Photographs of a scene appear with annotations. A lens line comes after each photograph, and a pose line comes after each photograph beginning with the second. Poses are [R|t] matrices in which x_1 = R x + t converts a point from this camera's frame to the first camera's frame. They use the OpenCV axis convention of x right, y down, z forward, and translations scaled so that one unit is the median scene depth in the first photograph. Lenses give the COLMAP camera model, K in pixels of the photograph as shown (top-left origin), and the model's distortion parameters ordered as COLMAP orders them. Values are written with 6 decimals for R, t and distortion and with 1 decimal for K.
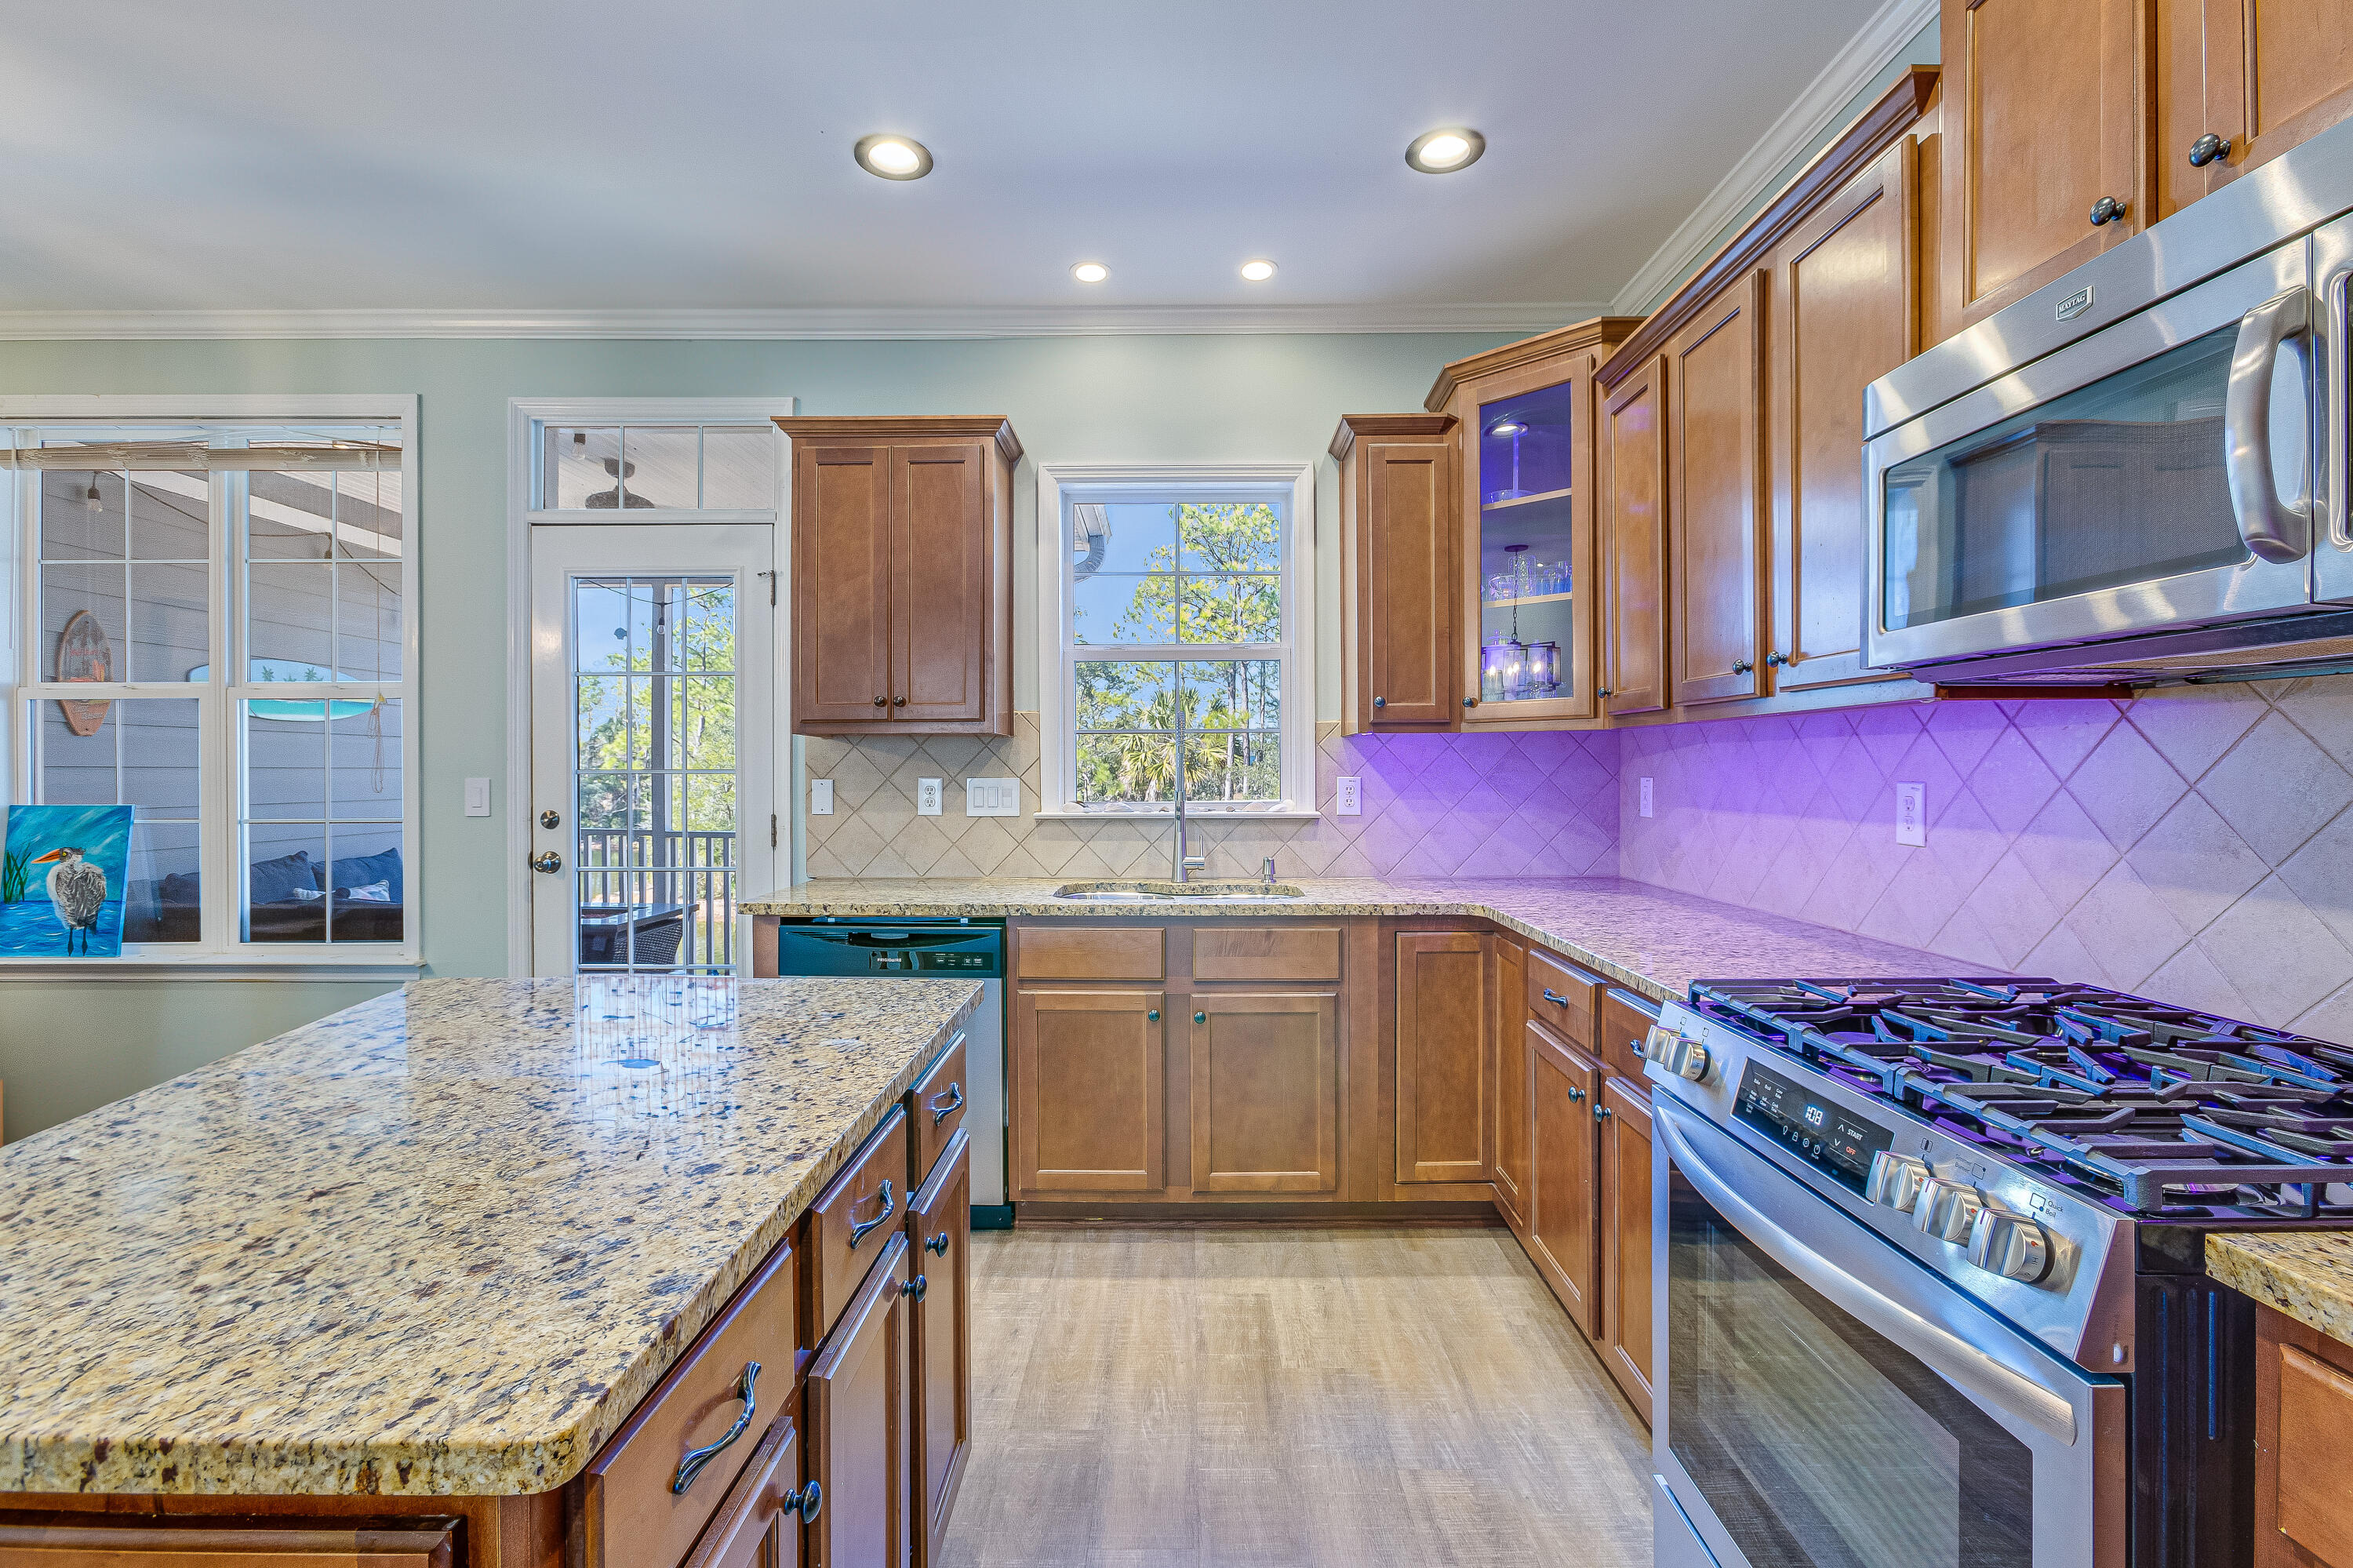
lens RADIAL K [[1056.2, 0, 1171.5], [0, 1056.2, 768.6], [0, 0, 1]] dist [-0.007702, 0.001972]
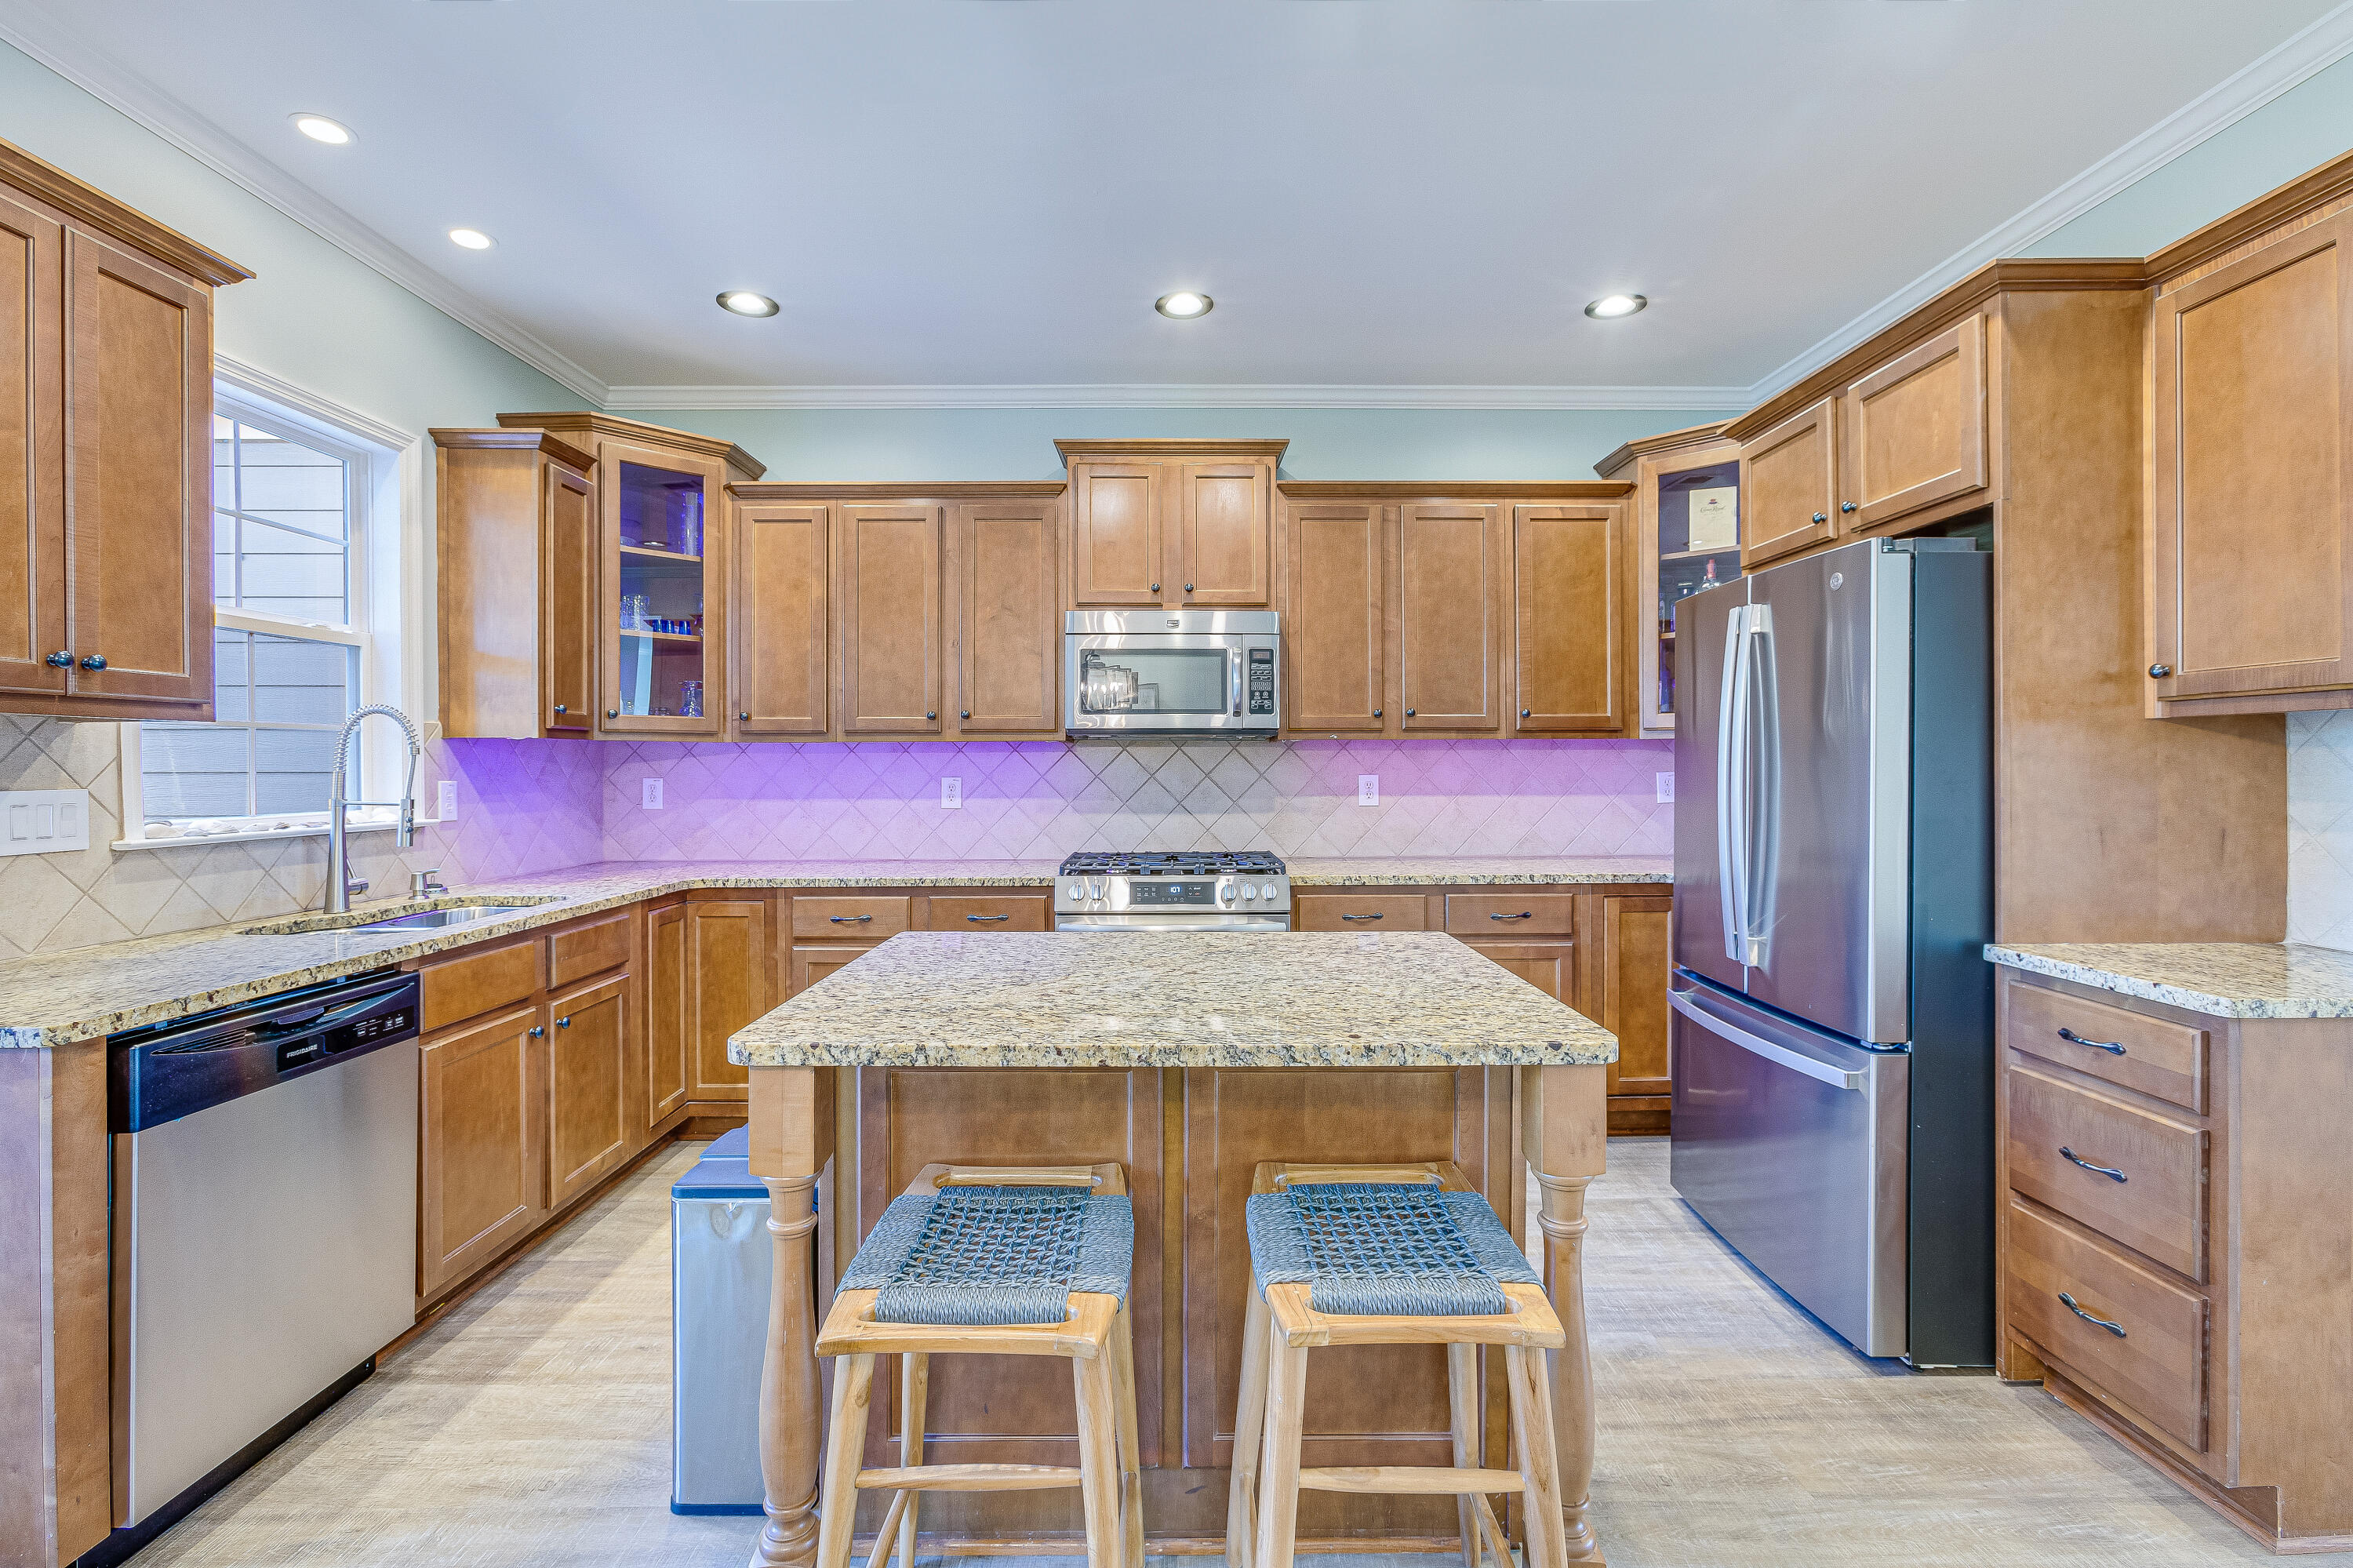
lens RADIAL K [[1056.2, 0, 1179.3], [0, 1056.2, 764.9], [0, 0, 1]] dist [-0.007702, 0.001972]
pose [[-0.018046, 0.003553, 0.999831, -0.790941], [0.003159, 0.999989, -0.003497, -0.001160], [-0.999832, 0.003095, -0.018057, 0.358644]]
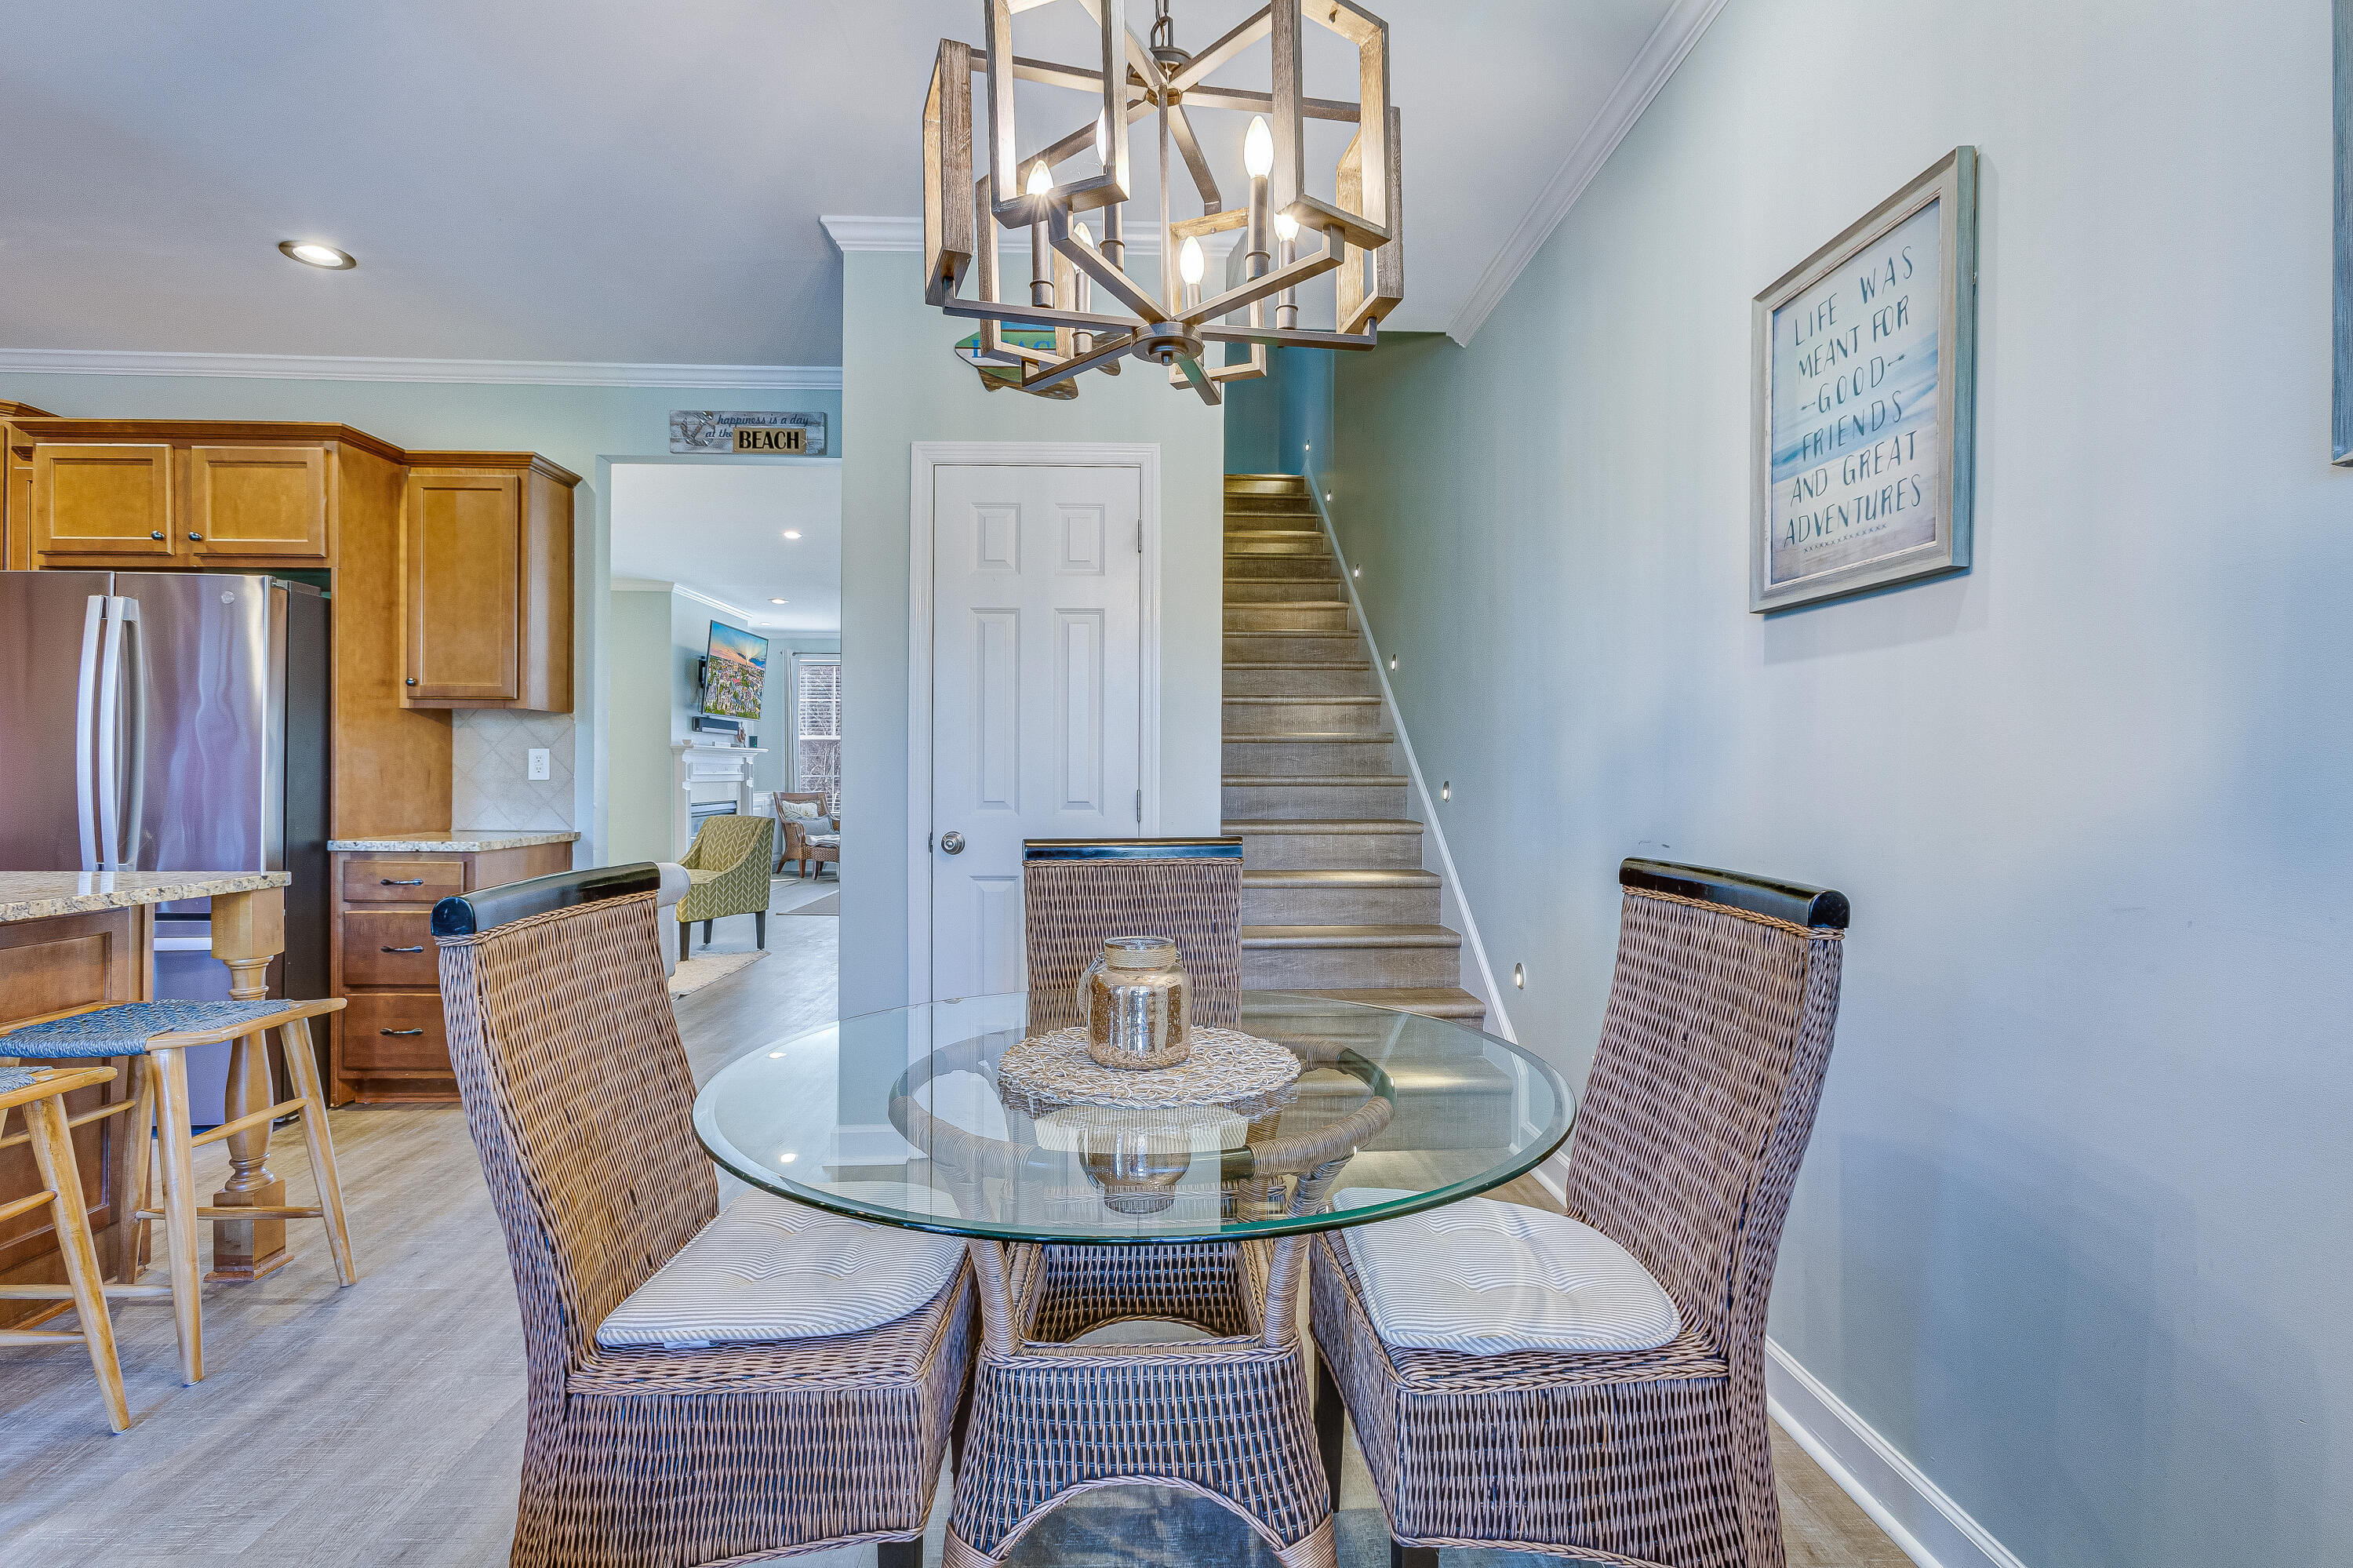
lens RADIAL K [[1056.2, 0, 1172.7], [0, 1056.2, 786.9], [0, 0, 1]] dist [-0.007702, 0.001972]
pose [[-0.999336, -0.003145, -0.036301, -0.950189], [-0.003561, 0.999929, 0.011381, 0.038759], [0.036263, 0.011503, -0.999276, 0.910310]]
